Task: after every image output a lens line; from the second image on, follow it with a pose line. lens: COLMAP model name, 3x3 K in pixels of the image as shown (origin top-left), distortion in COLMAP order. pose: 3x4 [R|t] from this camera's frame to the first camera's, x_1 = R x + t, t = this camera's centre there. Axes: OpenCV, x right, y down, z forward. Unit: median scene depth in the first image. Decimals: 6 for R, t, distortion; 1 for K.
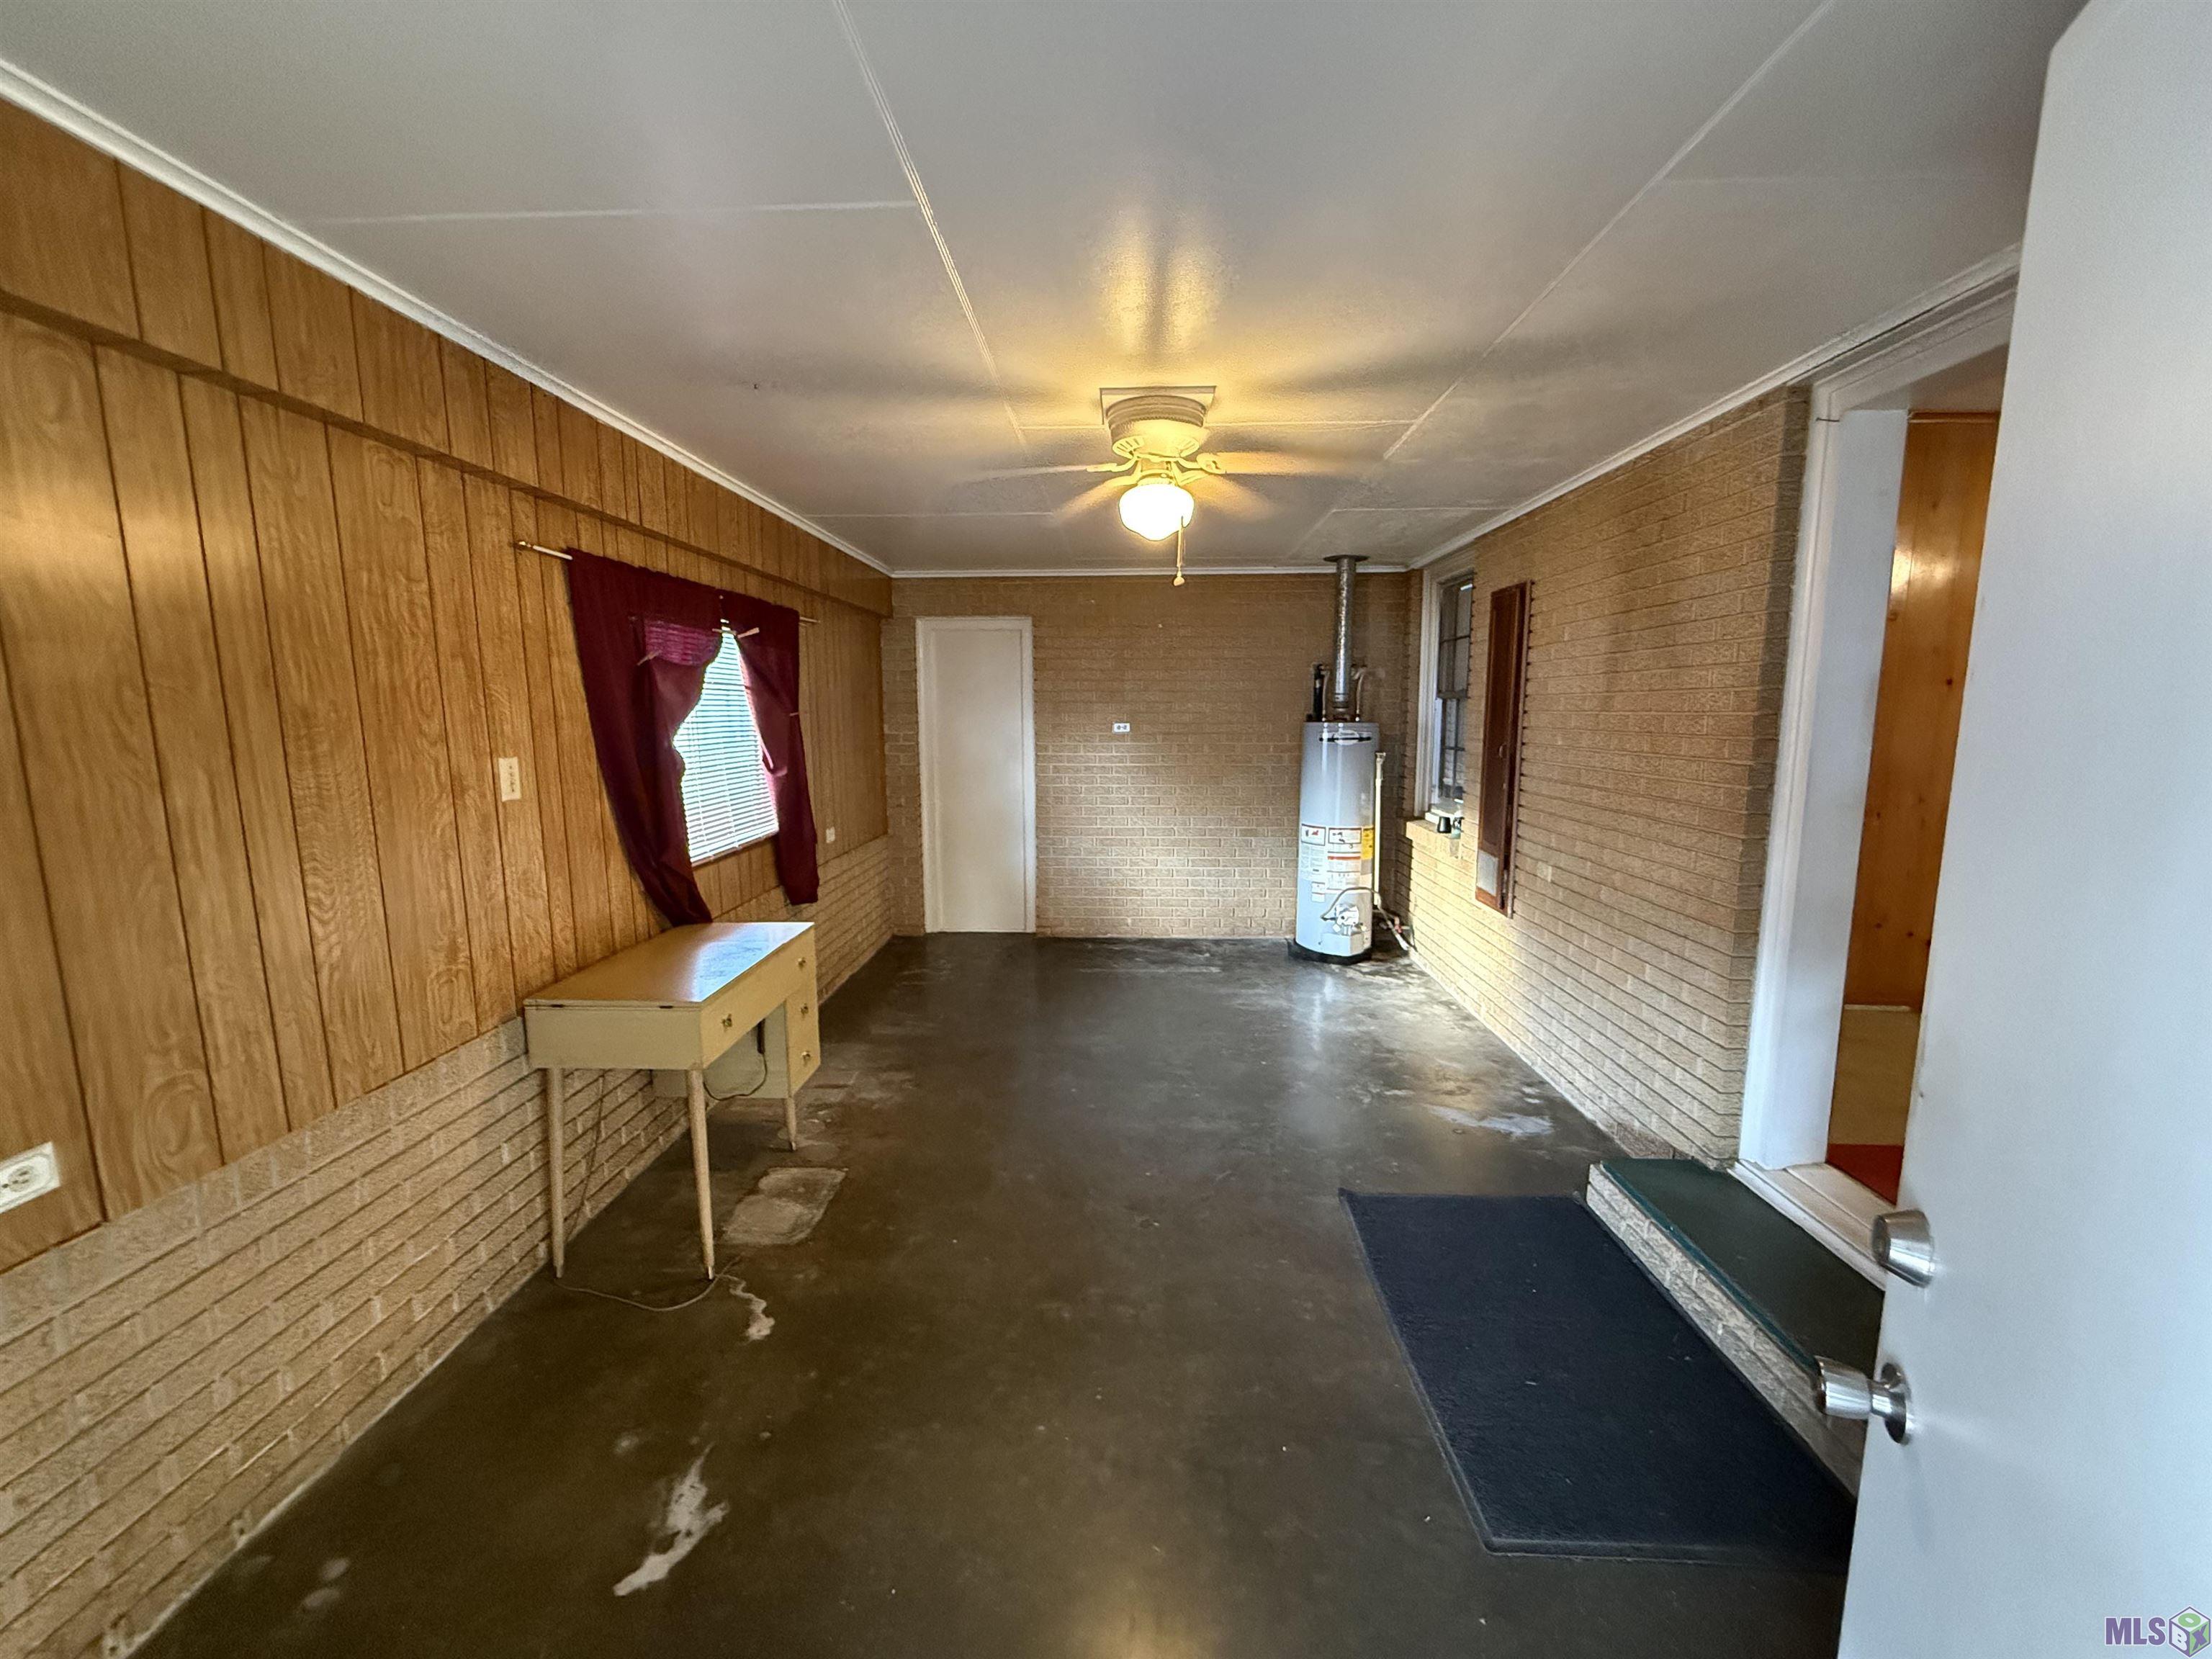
lens RADIAL K [[884.8, 0, 1102.7], [0, 884.8, 831.0], [0, 0, 1]] dist [-0.000359, -0.000129]
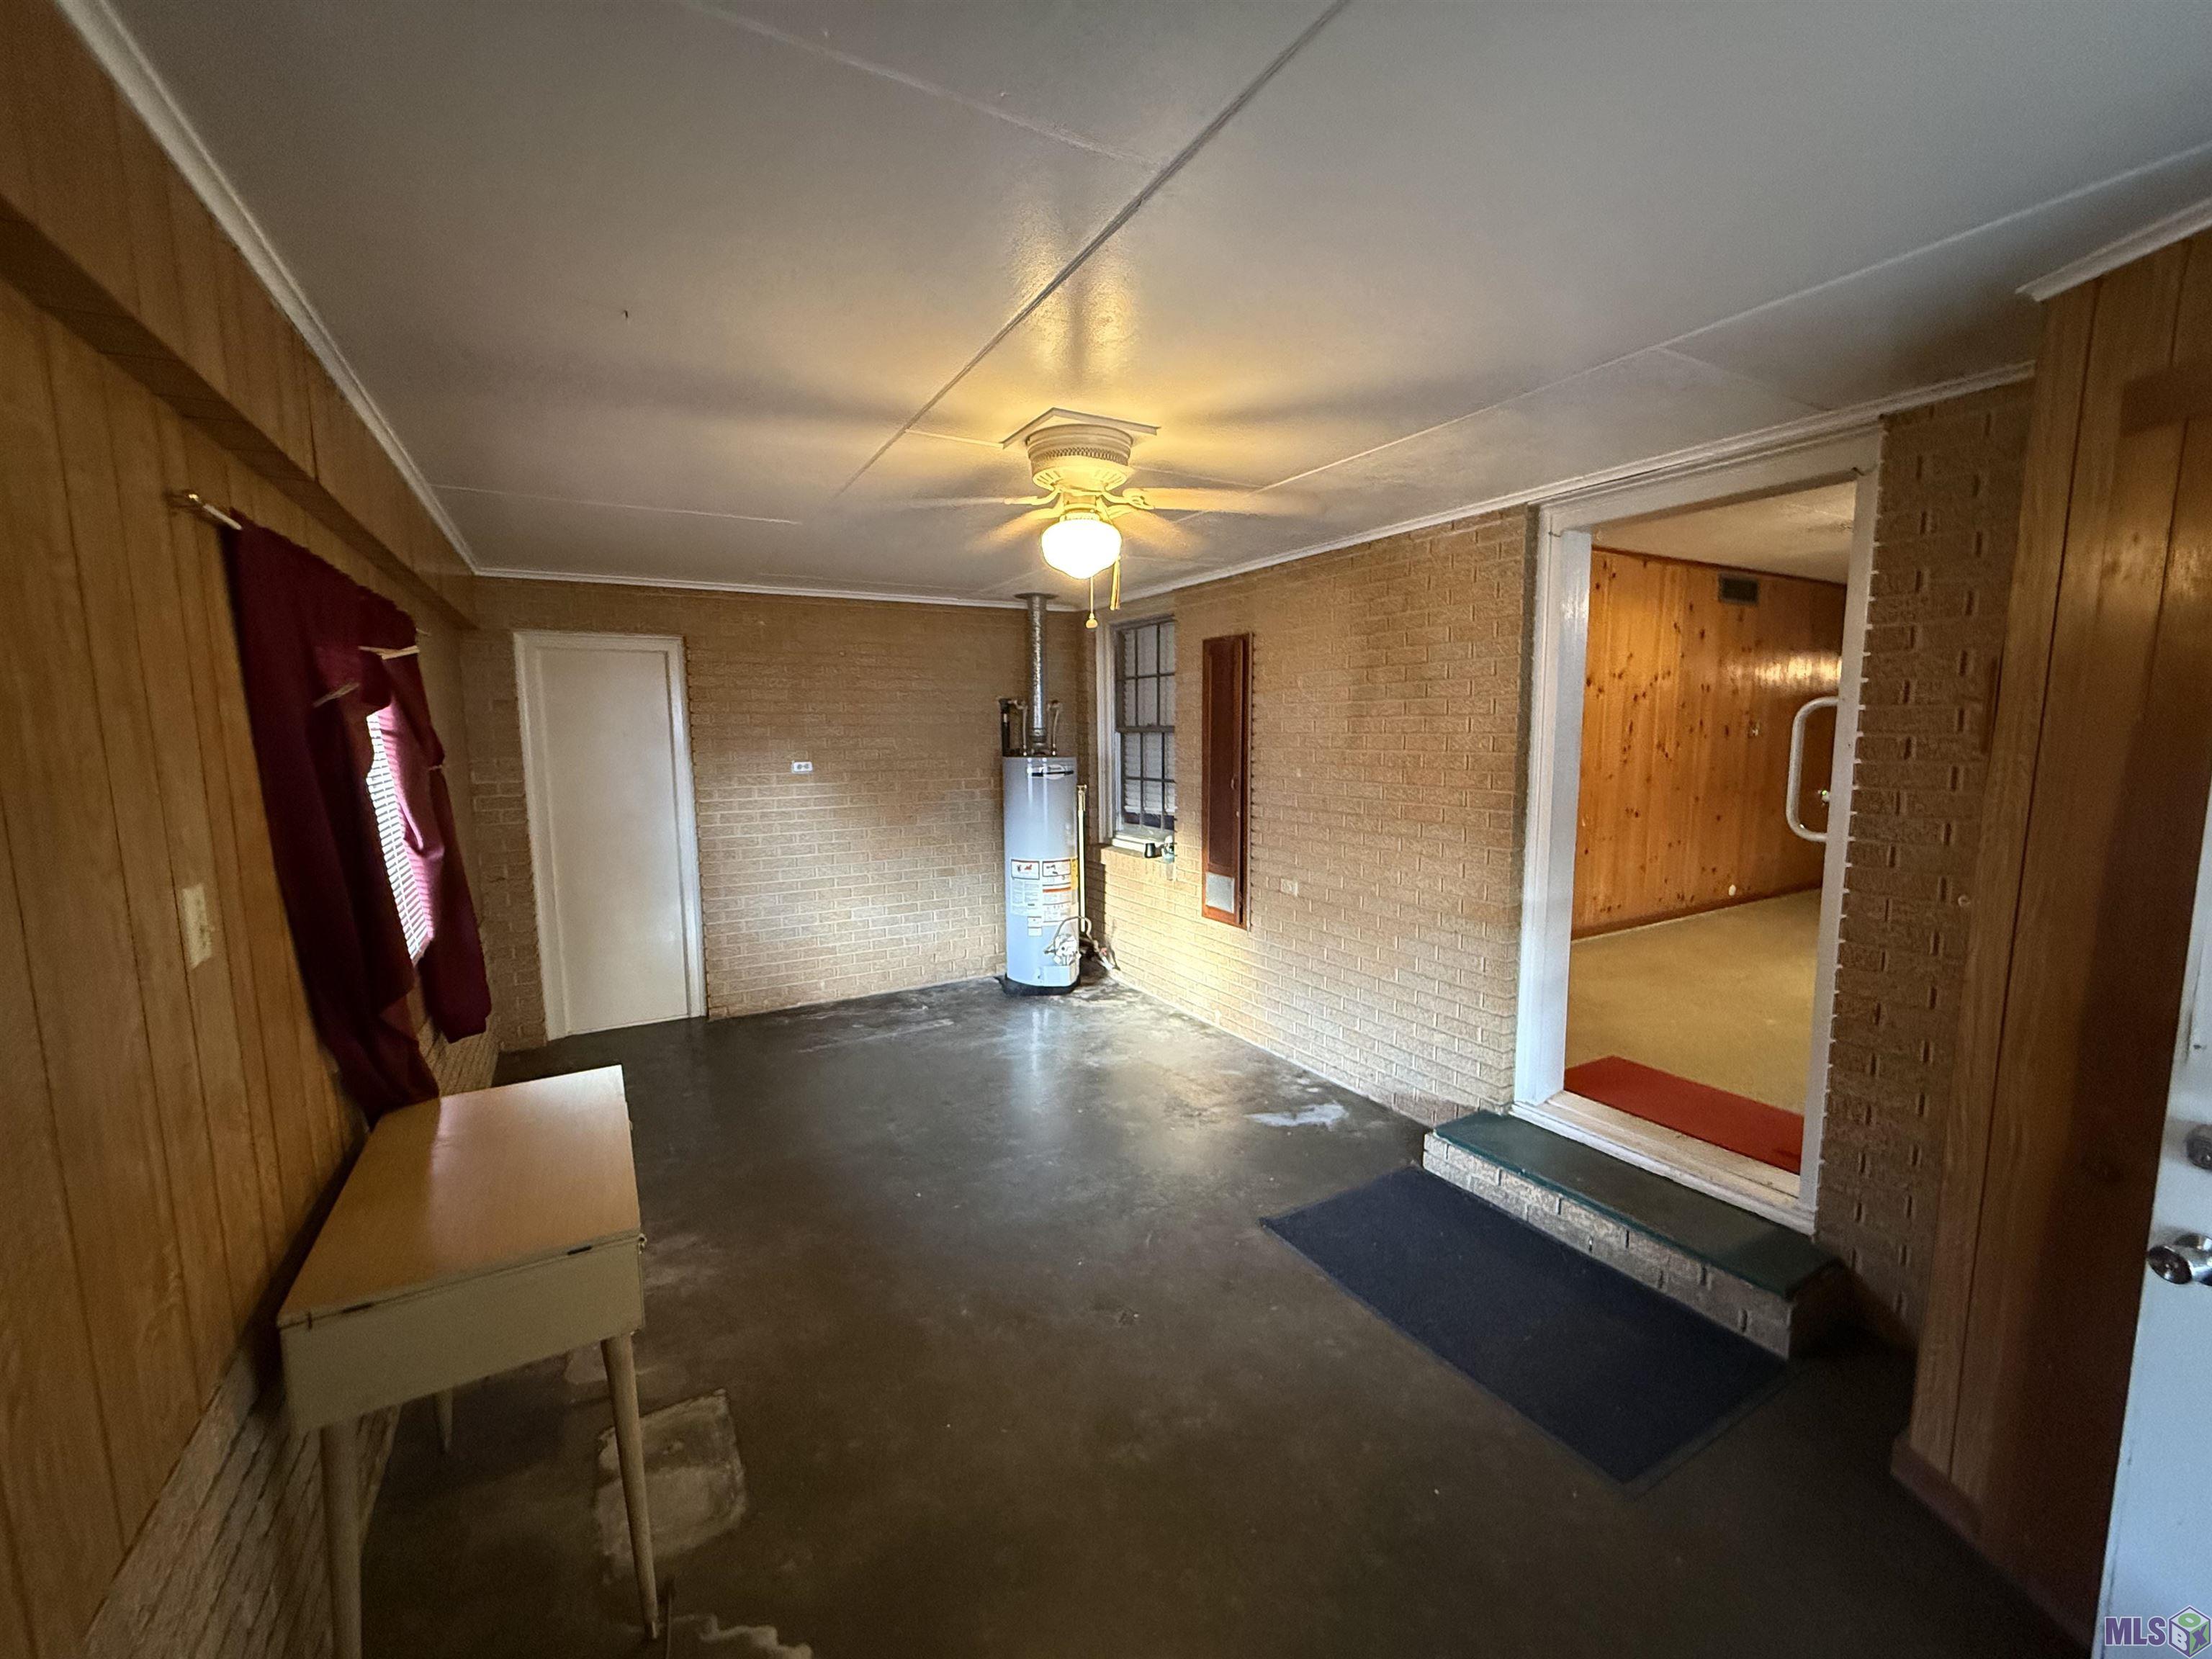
lens RADIAL K [[883.7, 0, 1101.5], [0, 883.7, 831.6], [0, 0, 1]] dist [-0.000080, -0.000095]
pose [[0.847491, -0.067062, 0.526556, -0.220098], [0.079048, 0.996871, -0.000266, -0.032773], [-0.524891, 0.041848, 0.850140, 0.110878]]
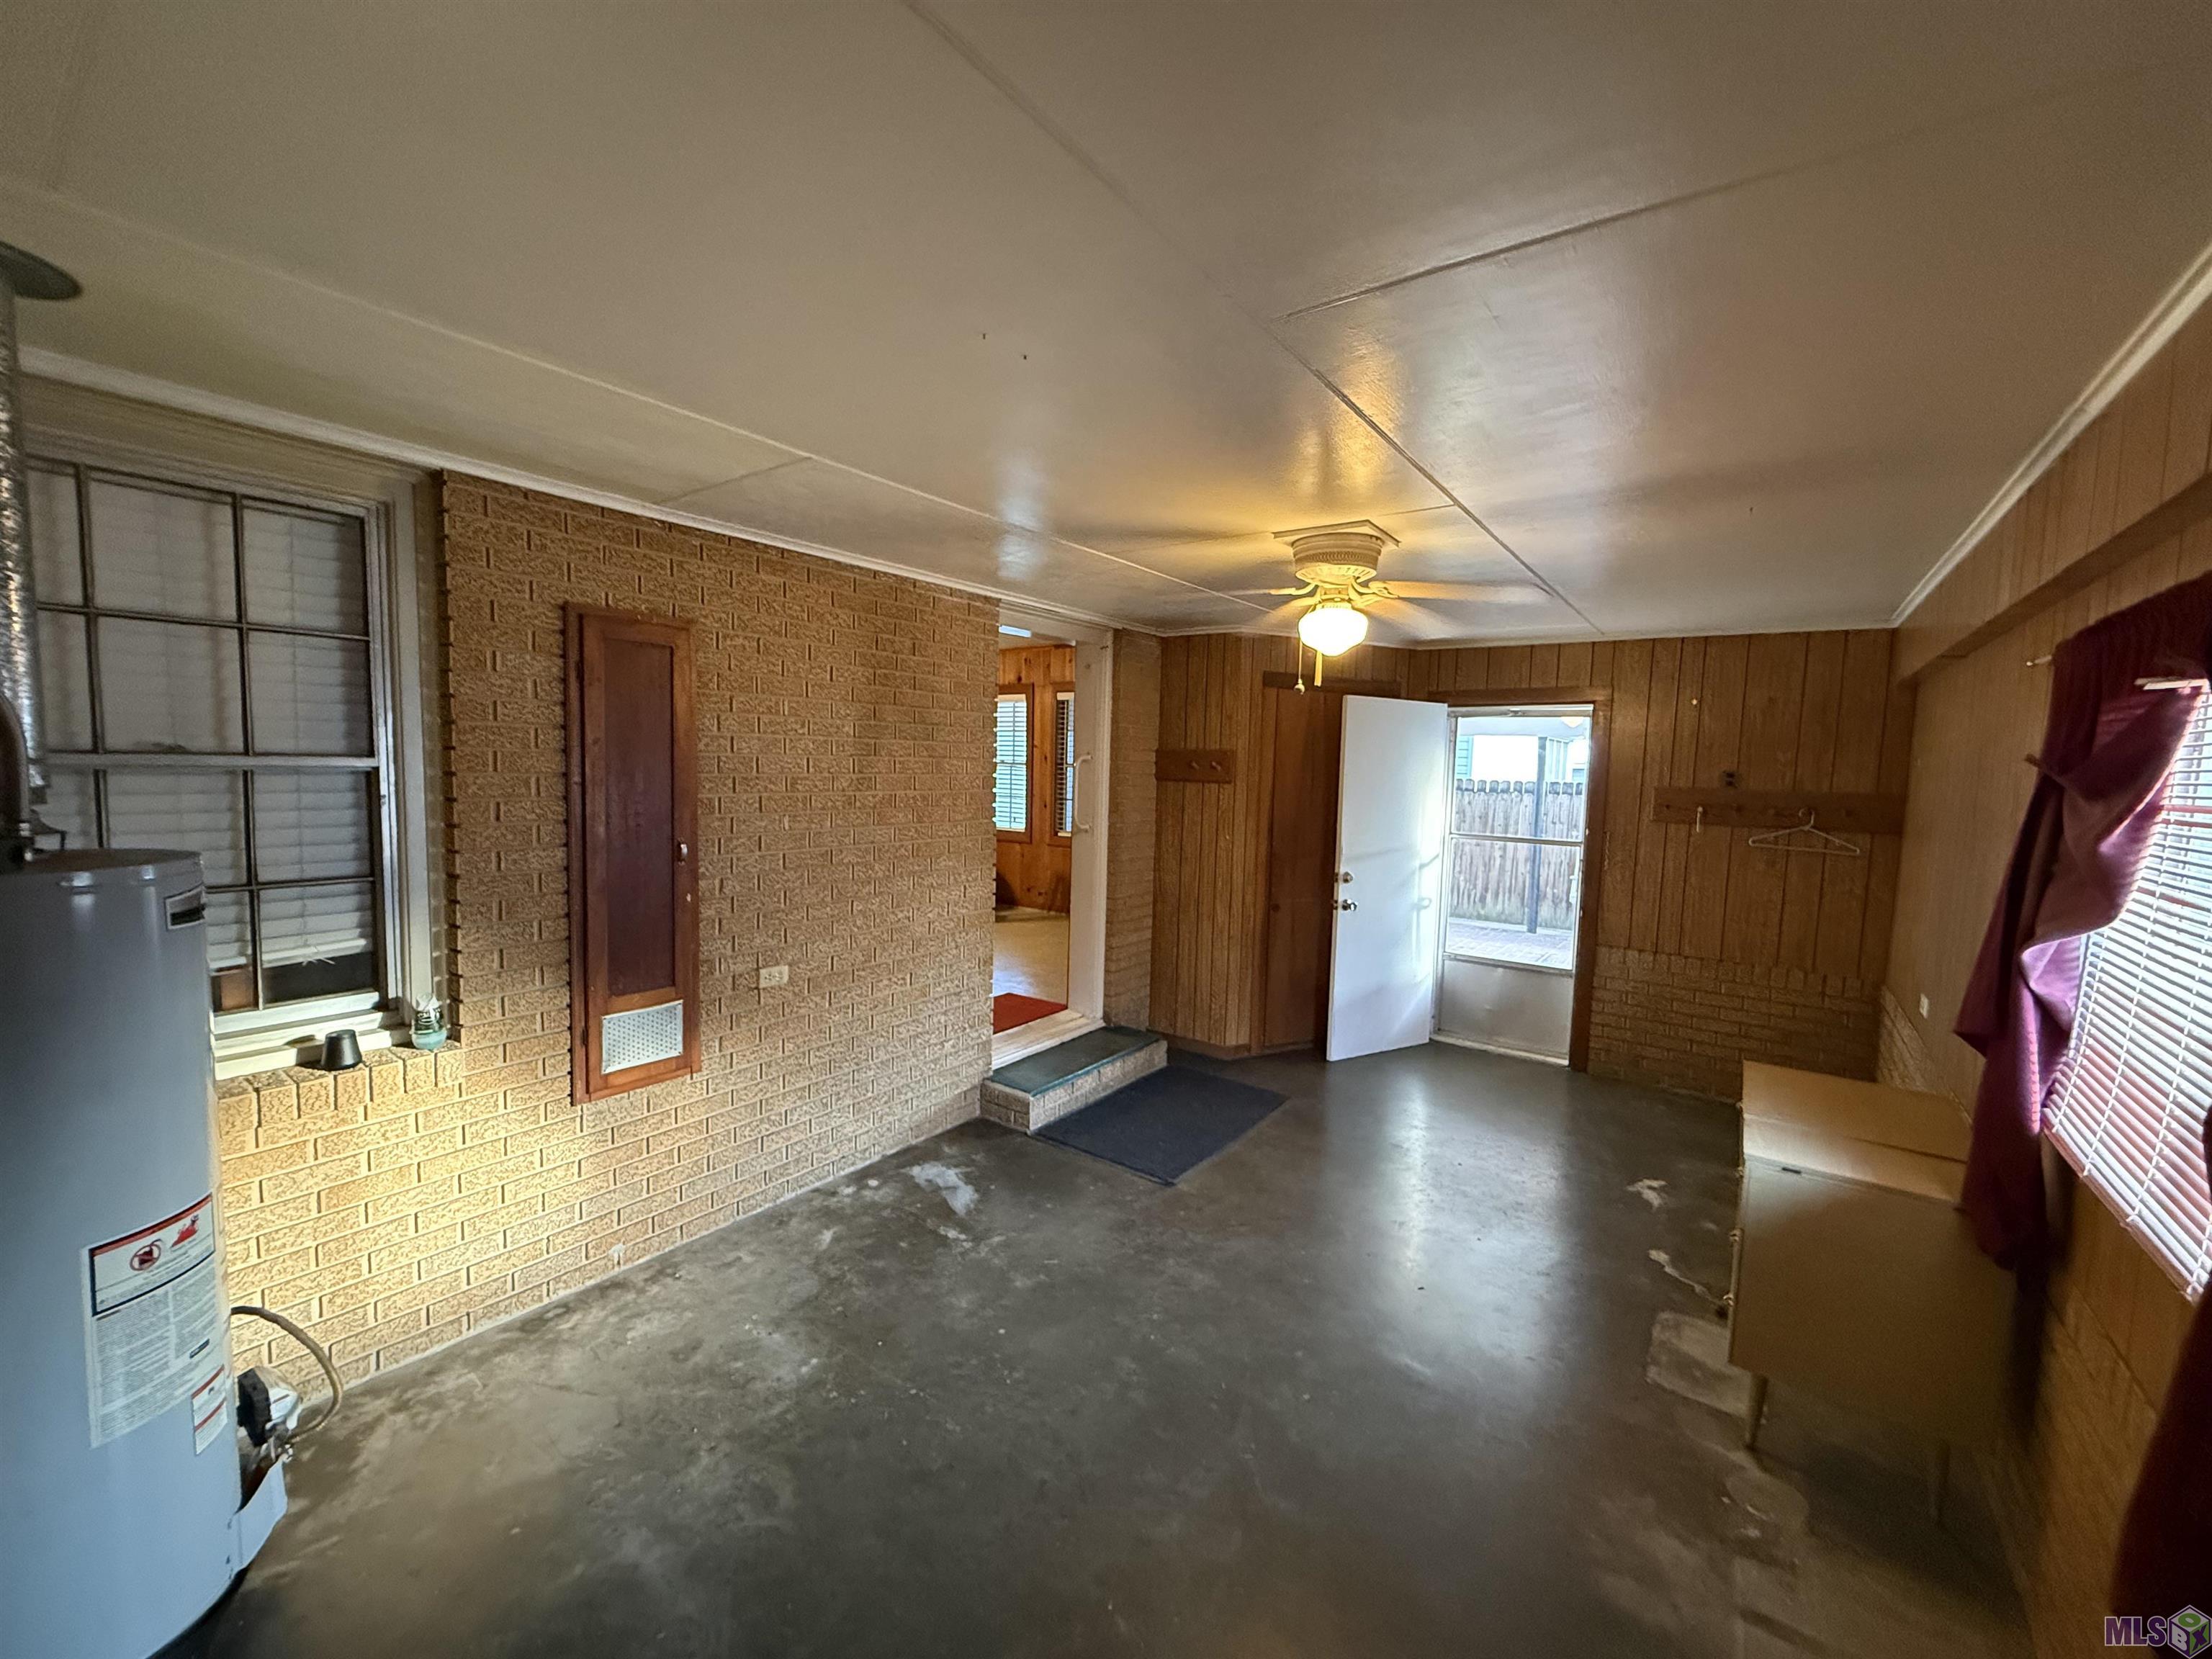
lens RADIAL K [[883.7, 0, 1101.5], [0, 883.7, 831.6], [0, 0, 1]] dist [-0.000080, -0.000095]
pose [[-0.825185, -0.064193, 0.561203, -0.173975], [0.053760, 0.980086, 0.191156, -0.174916], [-0.562298, 0.187909, -0.805302, 1.079441]]
